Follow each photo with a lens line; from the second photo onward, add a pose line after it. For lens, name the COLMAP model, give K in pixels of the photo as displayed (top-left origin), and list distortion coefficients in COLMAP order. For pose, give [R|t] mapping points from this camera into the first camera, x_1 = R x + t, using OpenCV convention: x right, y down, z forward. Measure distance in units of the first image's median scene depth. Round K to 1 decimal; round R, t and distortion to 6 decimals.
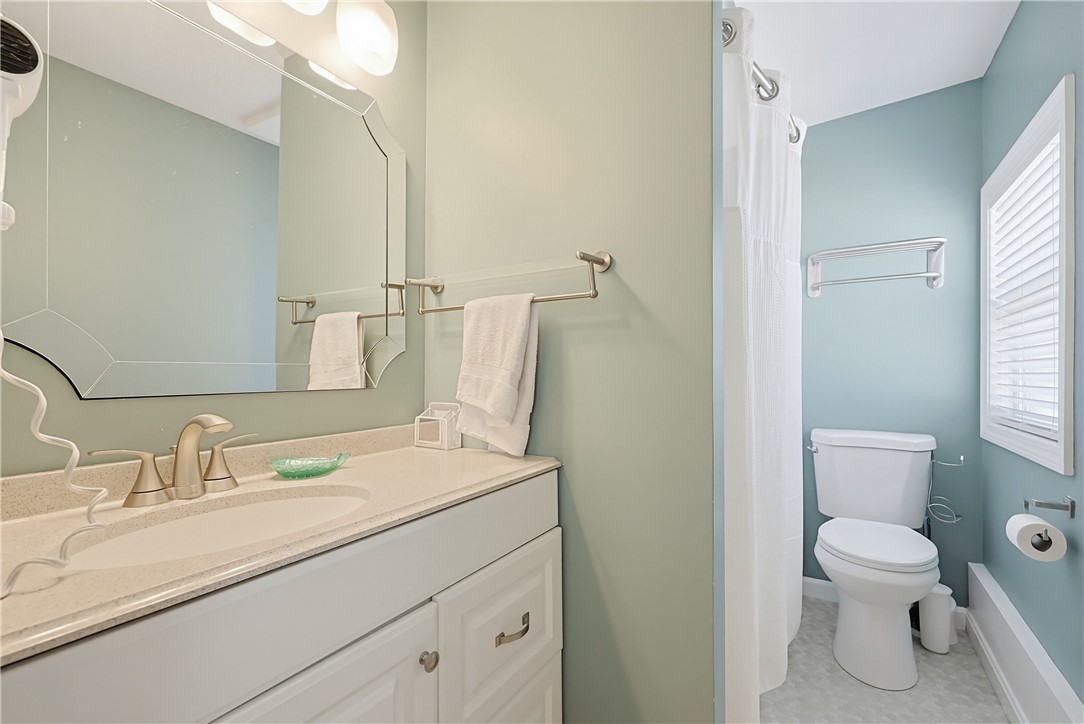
lens RADIAL K [[463.6, 0, 546.7], [0, 463.6, 358.4], [0, 0, 1]] dist [0.001036, 0.000225]
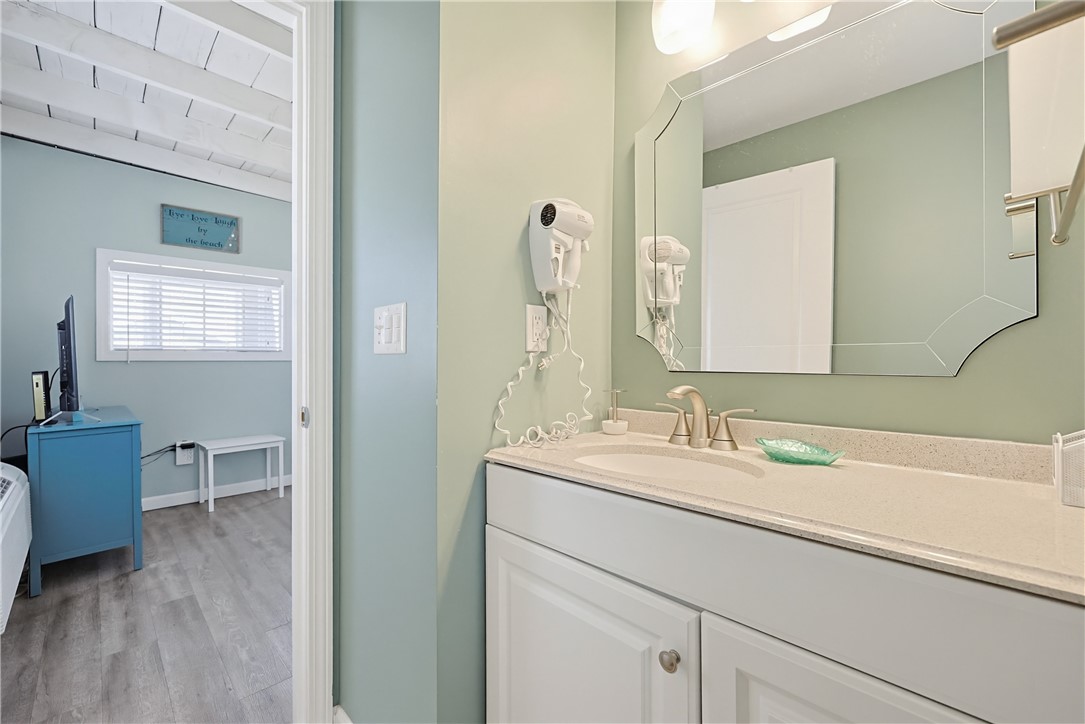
lens RADIAL K [[464.0, 0, 547.2], [0, 464.0, 358.4], [0, 0, 1]] dist [0.001036, 0.000225]
pose [[-0.225152, -0.002757, -0.974320, 0.602738], [0.028907, 0.999537, -0.009509, 0.039480], [0.973895, -0.030306, -0.224968, 0.834624]]
